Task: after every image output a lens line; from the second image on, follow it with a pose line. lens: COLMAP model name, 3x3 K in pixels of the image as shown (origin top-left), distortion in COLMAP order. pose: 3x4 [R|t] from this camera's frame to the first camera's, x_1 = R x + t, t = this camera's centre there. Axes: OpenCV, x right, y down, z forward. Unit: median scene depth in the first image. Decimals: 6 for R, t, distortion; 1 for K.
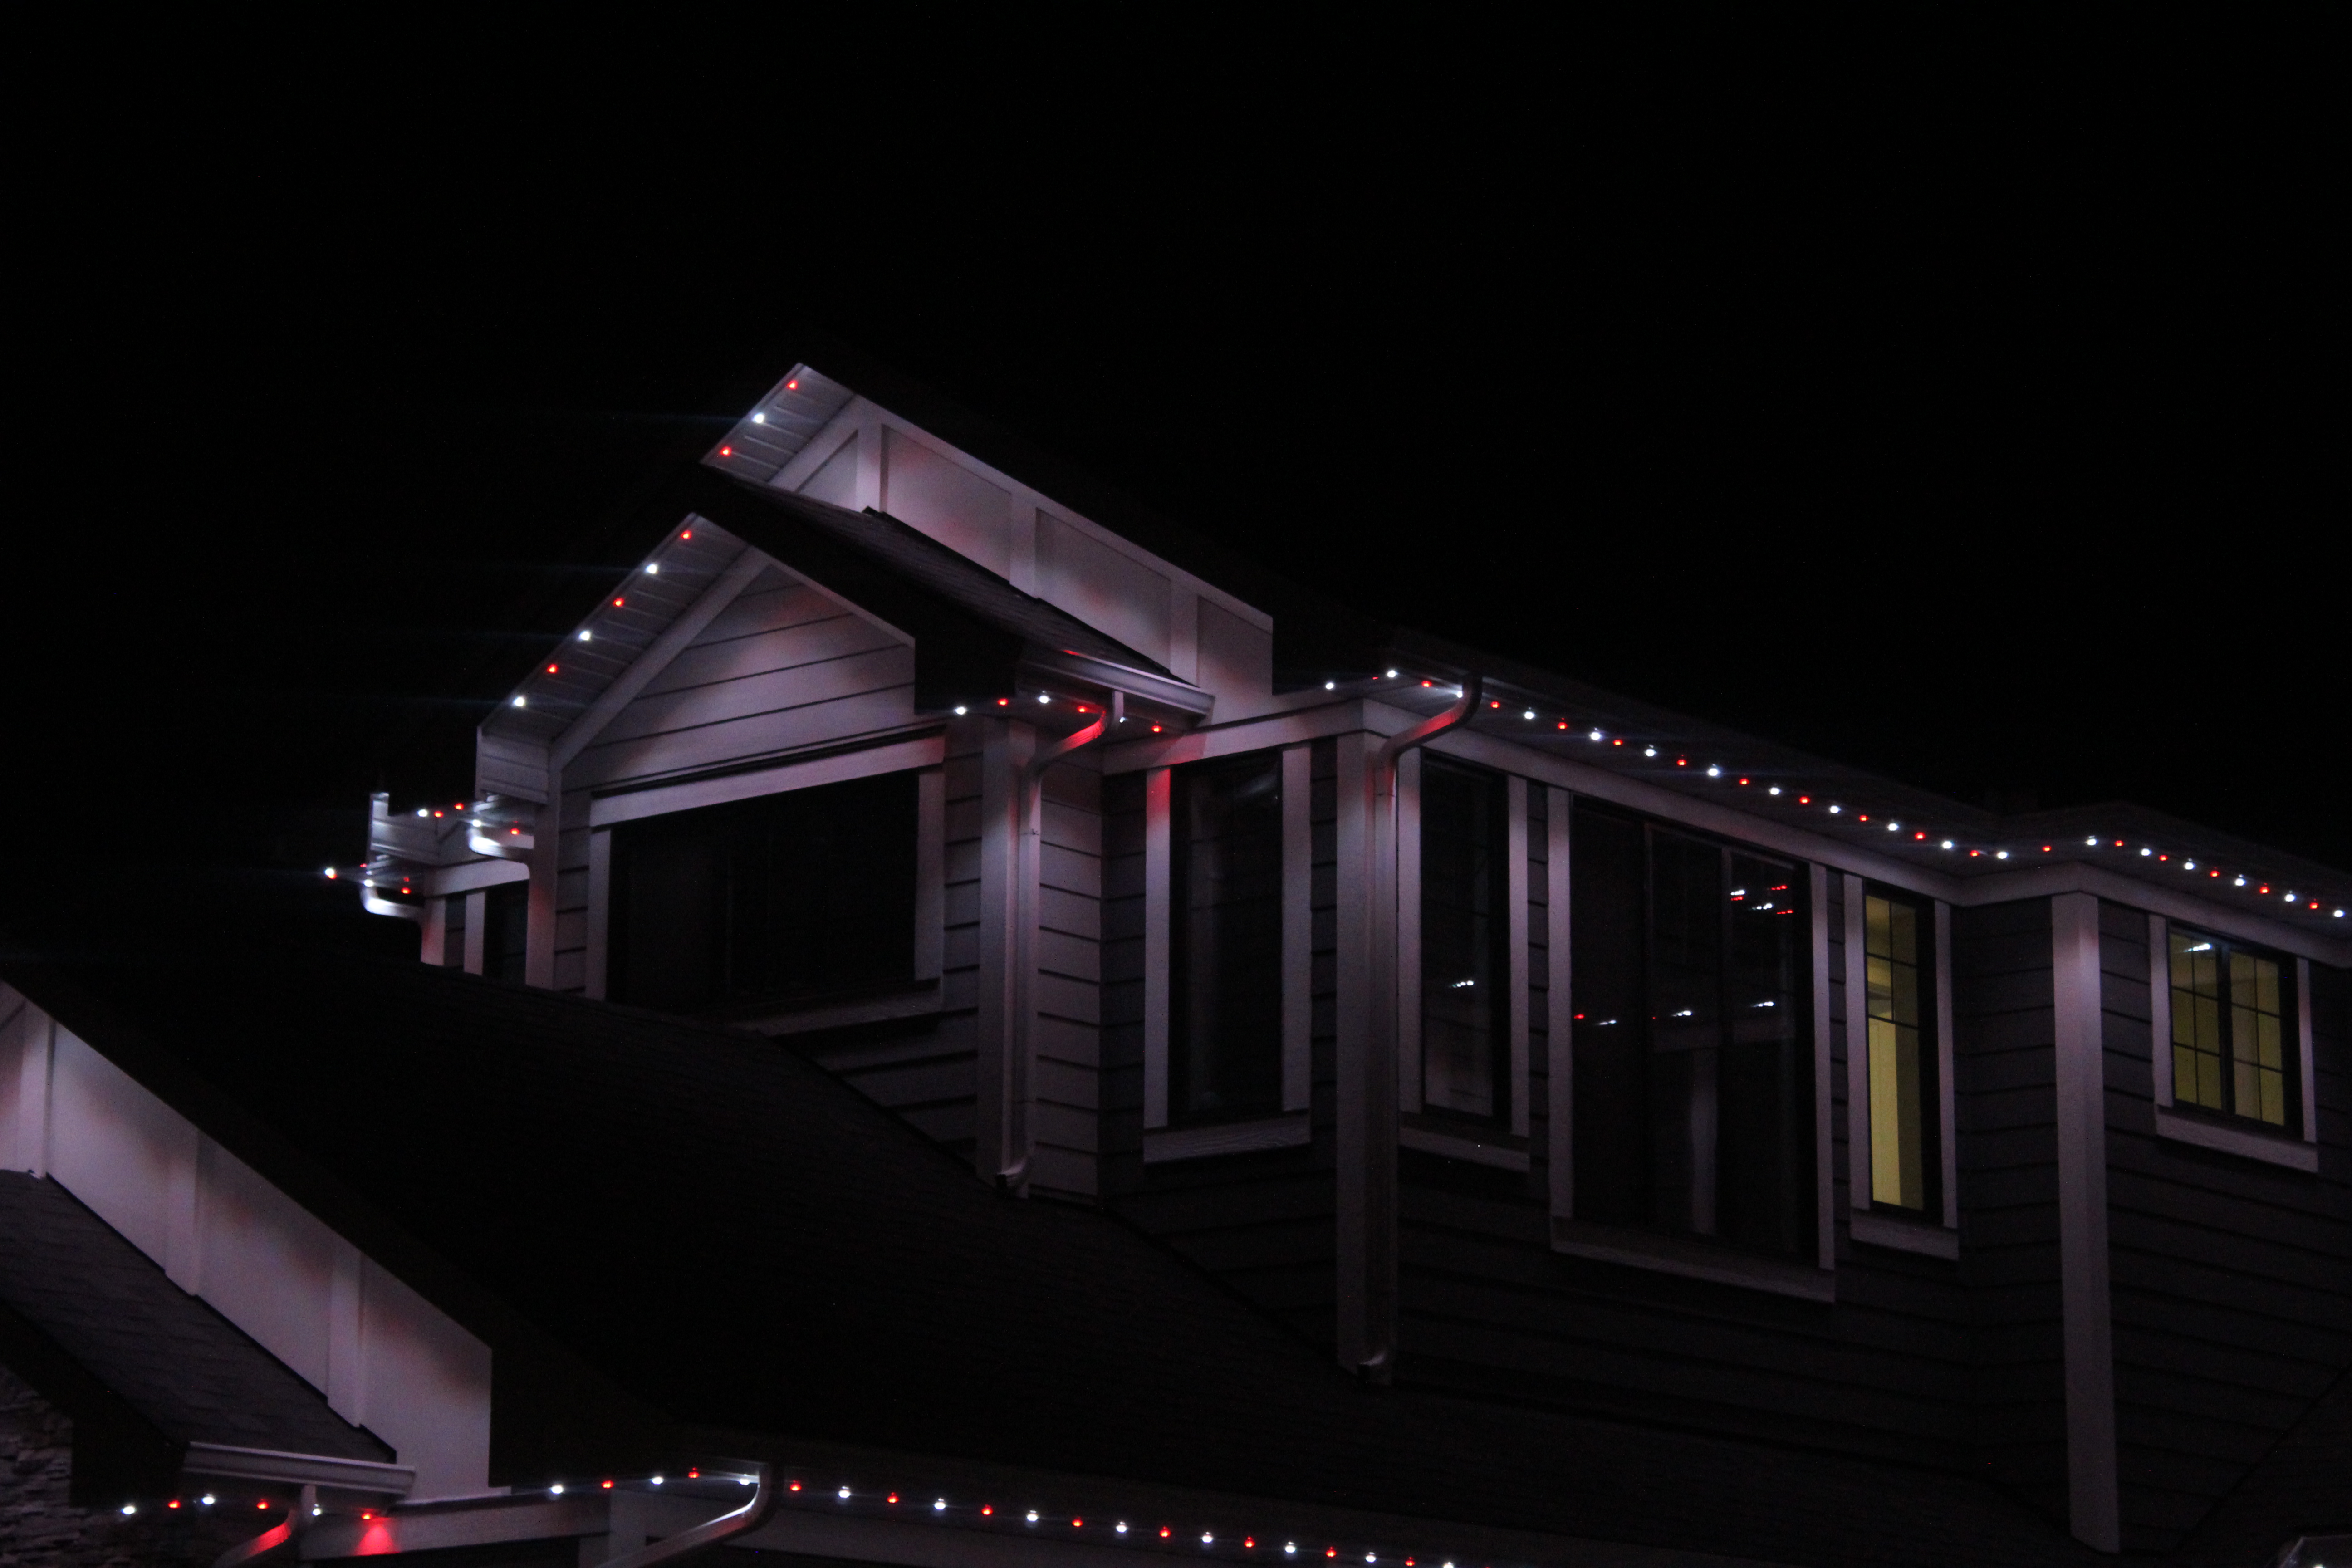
lens RADIAL K [[5596.7, 0, 1150.4], [0, 5596.7, 707.9], [0, 0, 1]] dist [0.071907, 0.278794]
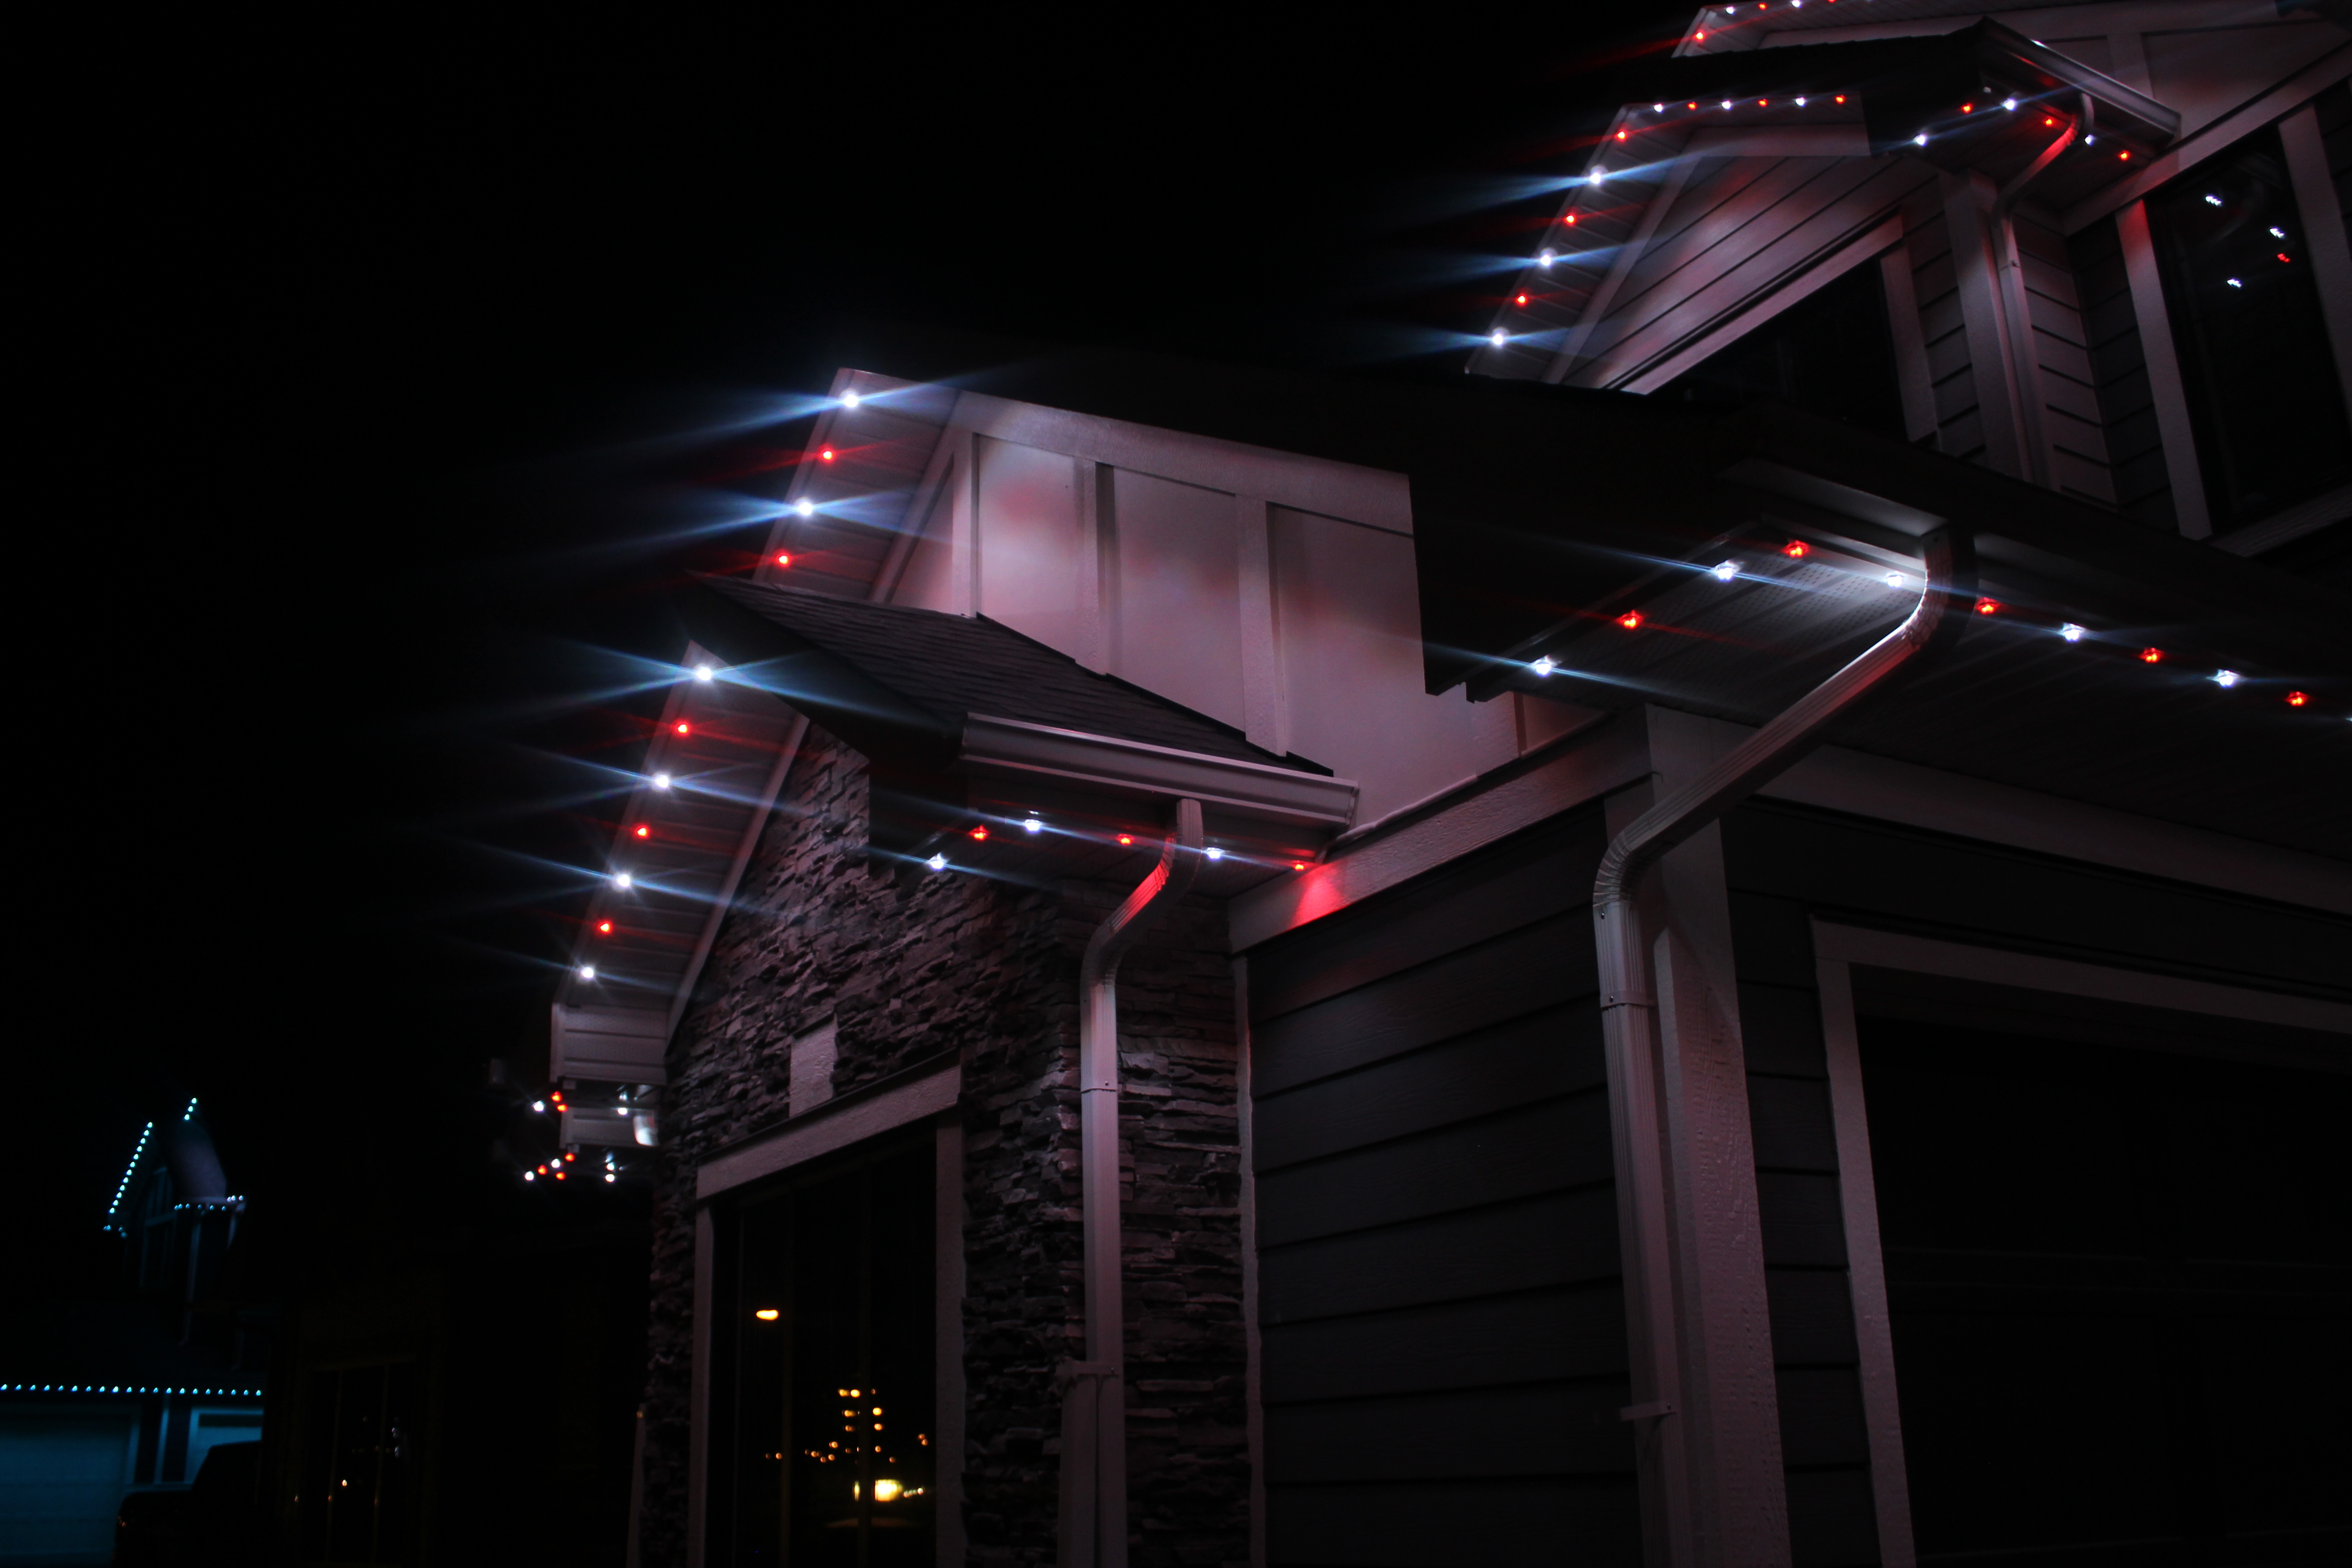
lens RADIAL K [[2106.7, 0, 1176.0], [0, 2106.7, 784.0], [0, 0, 1]] dist [-0.146607, 0.136650]
pose [[0.943854, -0.131531, -0.303051, -0.058888], [0.105554, 0.989308, -0.100635, 0.124886], [0.313048, 0.062996, 0.947646, 0.592434]]
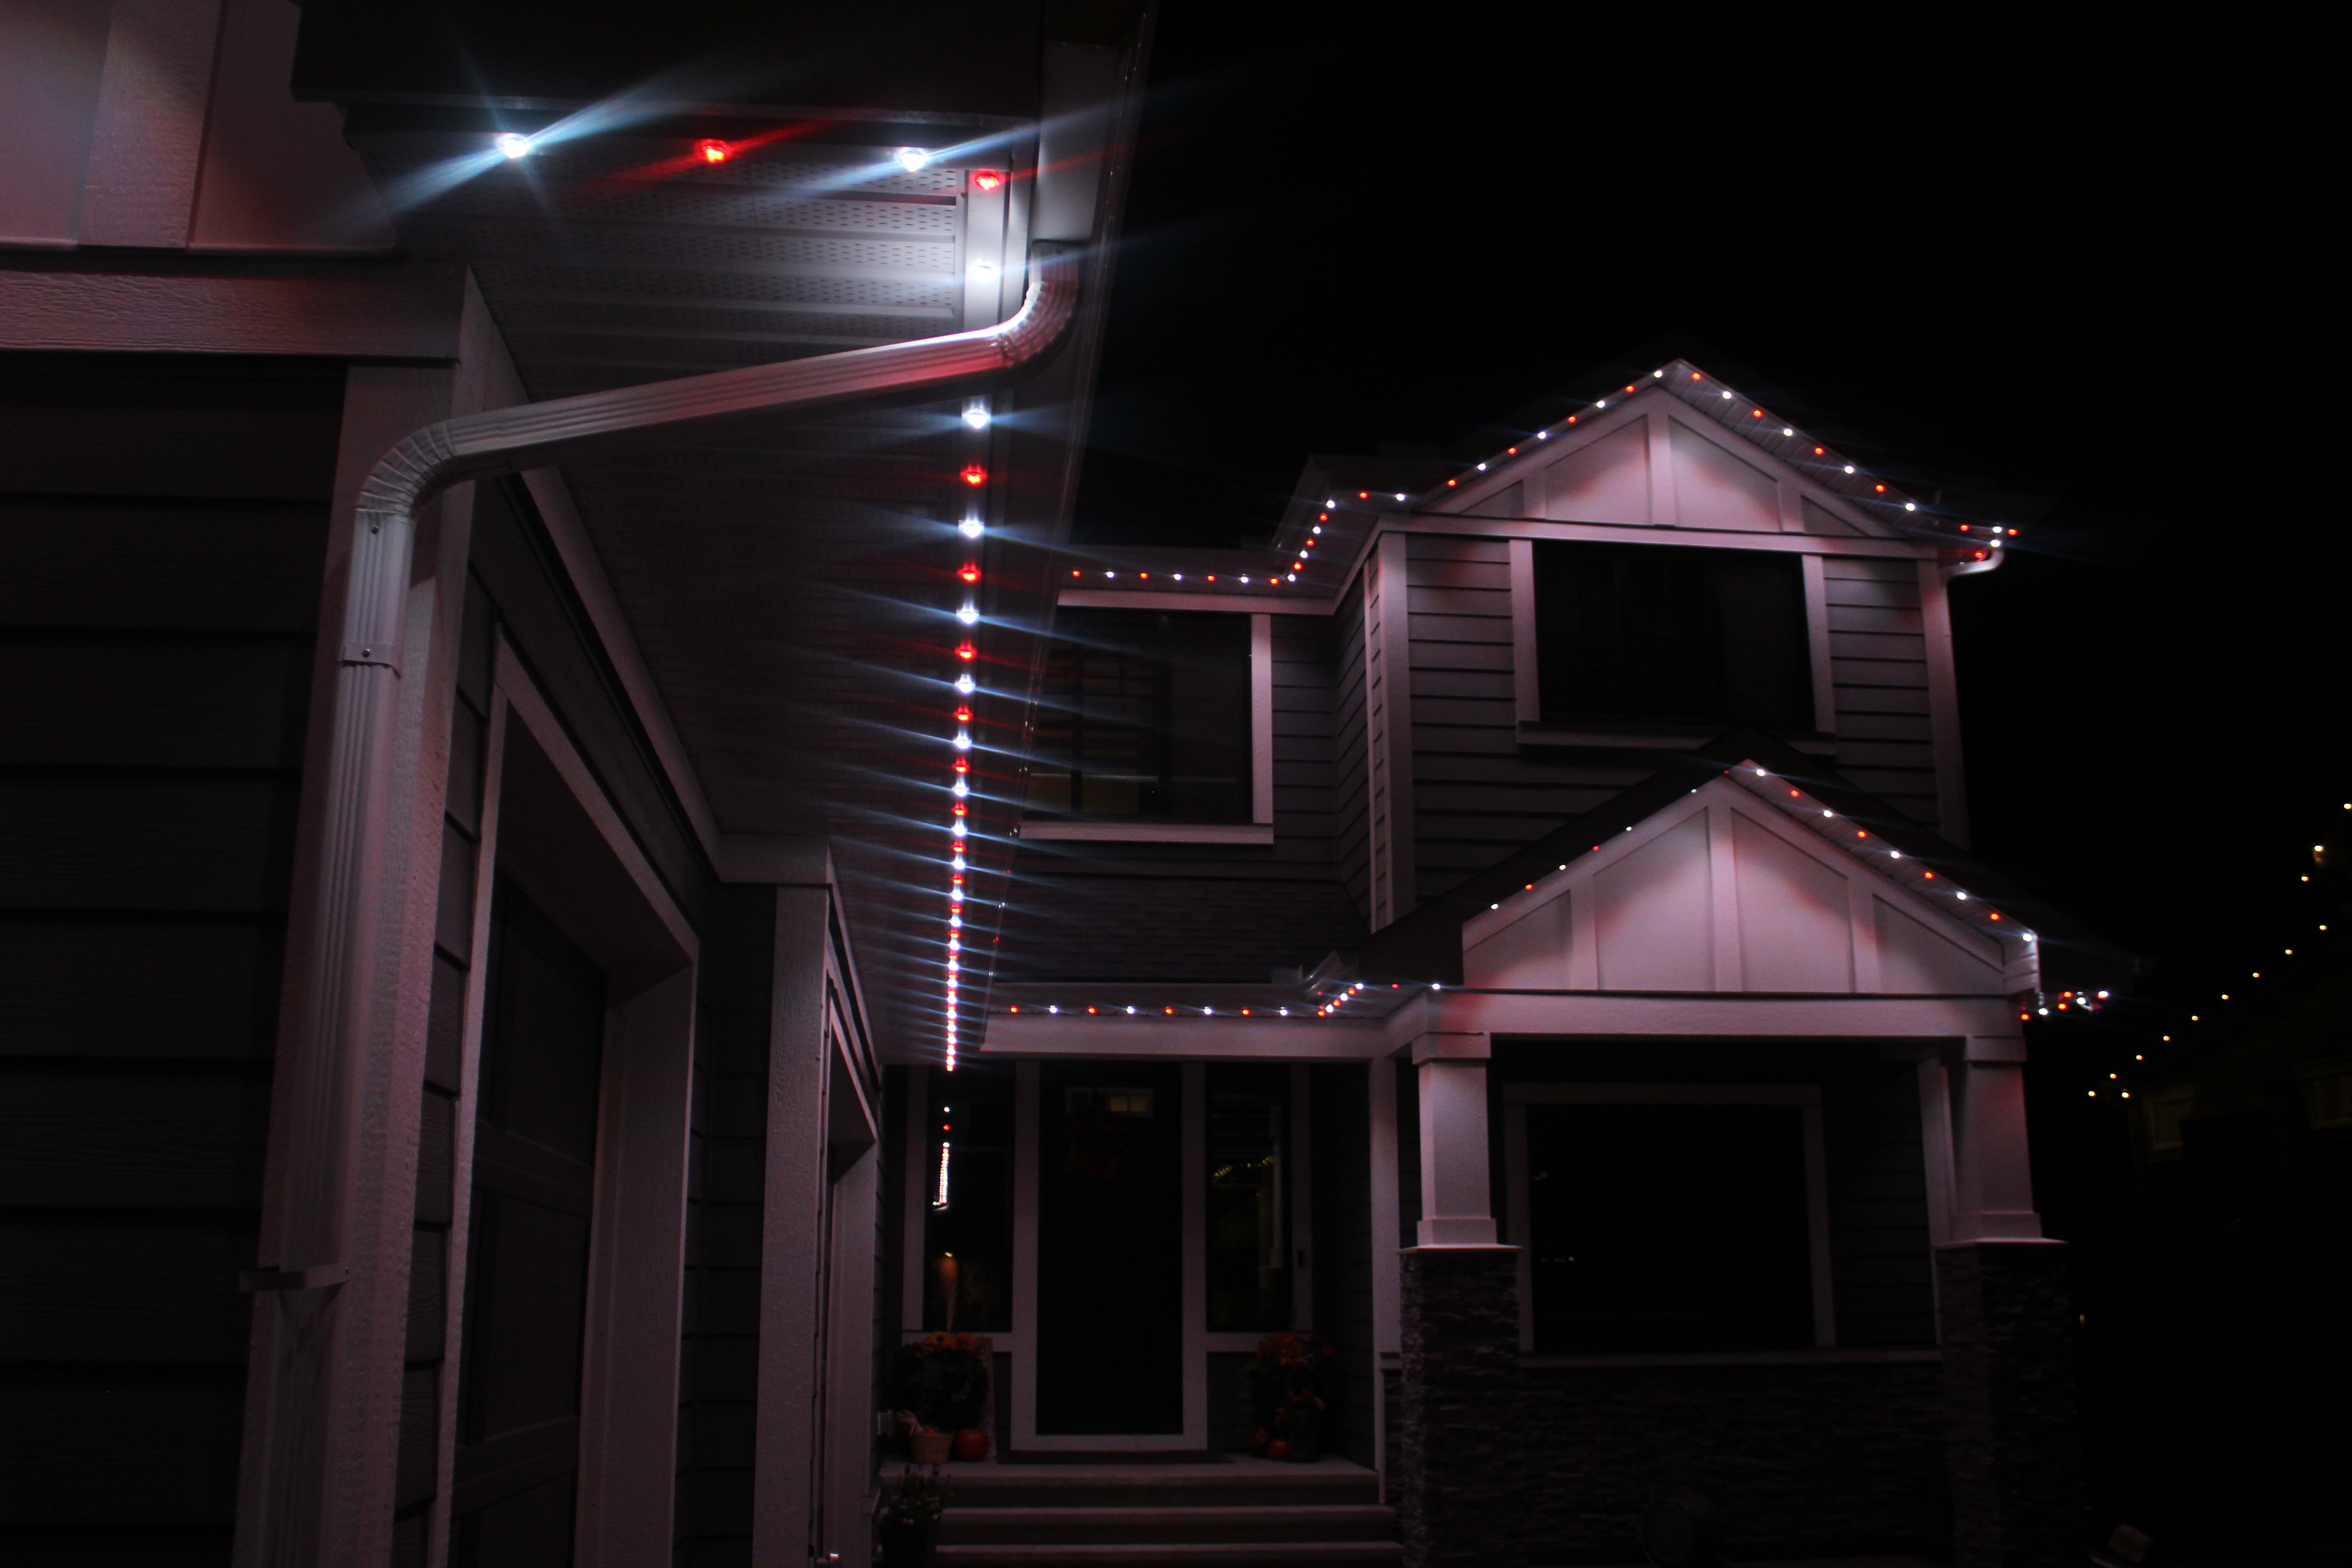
lens RADIAL K [[2098.8, 0, 1176.0], [0, 2098.8, 784.0], [0, 0, 1]] dist [-0.126946, 0.005454]
pose [[0.686388, 0.167196, 0.707755, -0.120298], [-0.162118, 0.983901, -0.075208, 0.135925], [-0.708936, -0.063118, 0.702443, 0.651798]]
